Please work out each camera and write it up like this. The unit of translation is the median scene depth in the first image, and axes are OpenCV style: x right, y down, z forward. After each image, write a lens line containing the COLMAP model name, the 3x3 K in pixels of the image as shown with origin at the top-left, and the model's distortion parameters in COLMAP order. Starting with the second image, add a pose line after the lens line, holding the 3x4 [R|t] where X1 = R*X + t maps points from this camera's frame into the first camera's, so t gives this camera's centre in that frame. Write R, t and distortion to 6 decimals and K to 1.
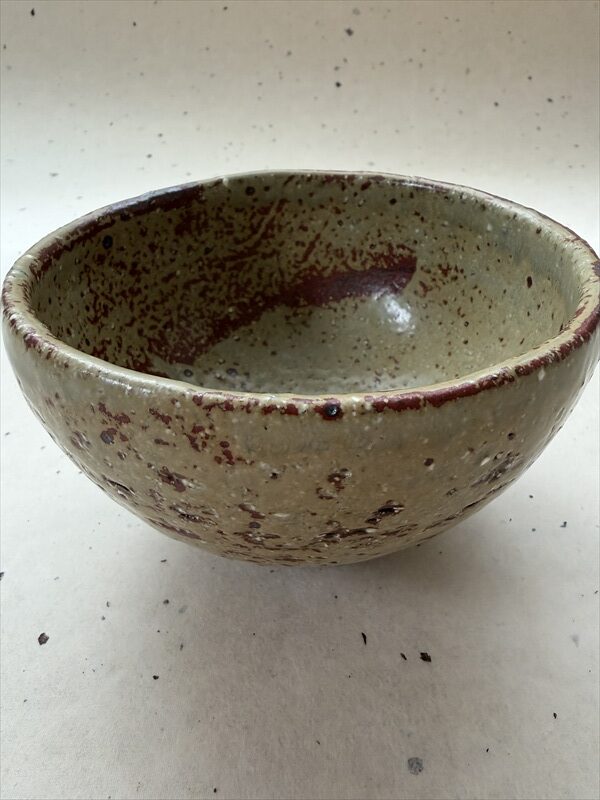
lens RADIAL K [[577.3, 0, 297.7], [0, 577.3, 354.7], [0, 0, 1]] dist [-0.004108, -0.001659]
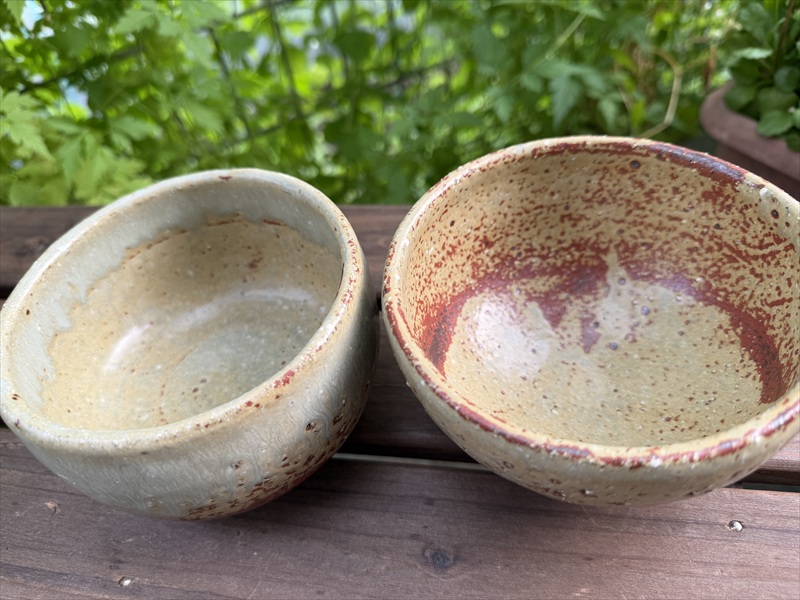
lens RADIAL K [[601.7, 0, 400.0], [0, 601.7, 300.0], [0, 0, 1]] dist [0.044181, -0.142772]
pose [[0.021520, 0.757292, -0.652722, 0.667897], [-0.417538, 0.600018, 0.682378, -0.618737], [0.908404, 0.257851, 0.329111, 0.132317]]
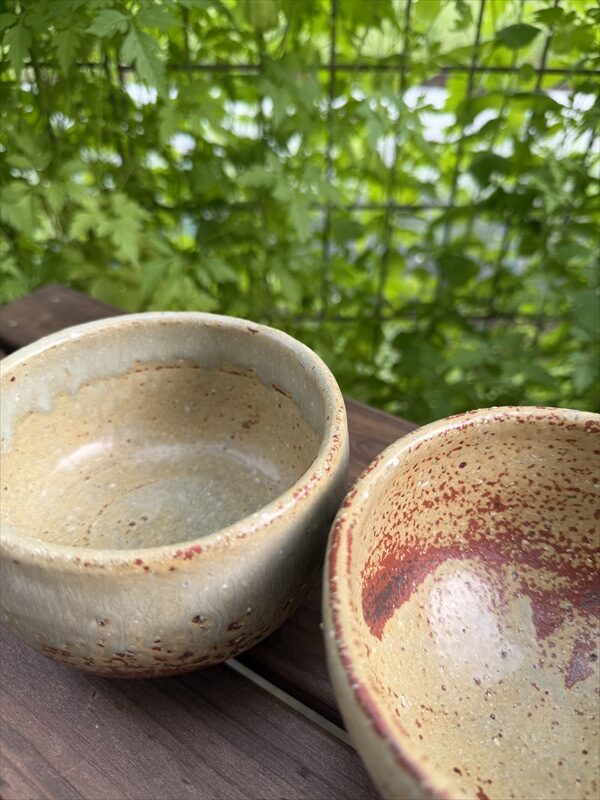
lens RADIAL K [[598.0, 0, 300.0], [0, 598.0, 400.0], [0, 0, 1]] dist [0.046146, -0.211821]
pose [[-0.407876, 0.557925, -0.722743, 0.547415], [-0.486448, 0.537088, 0.689133, -0.553022], [0.772661, 0.632658, 0.052336, 0.249345]]
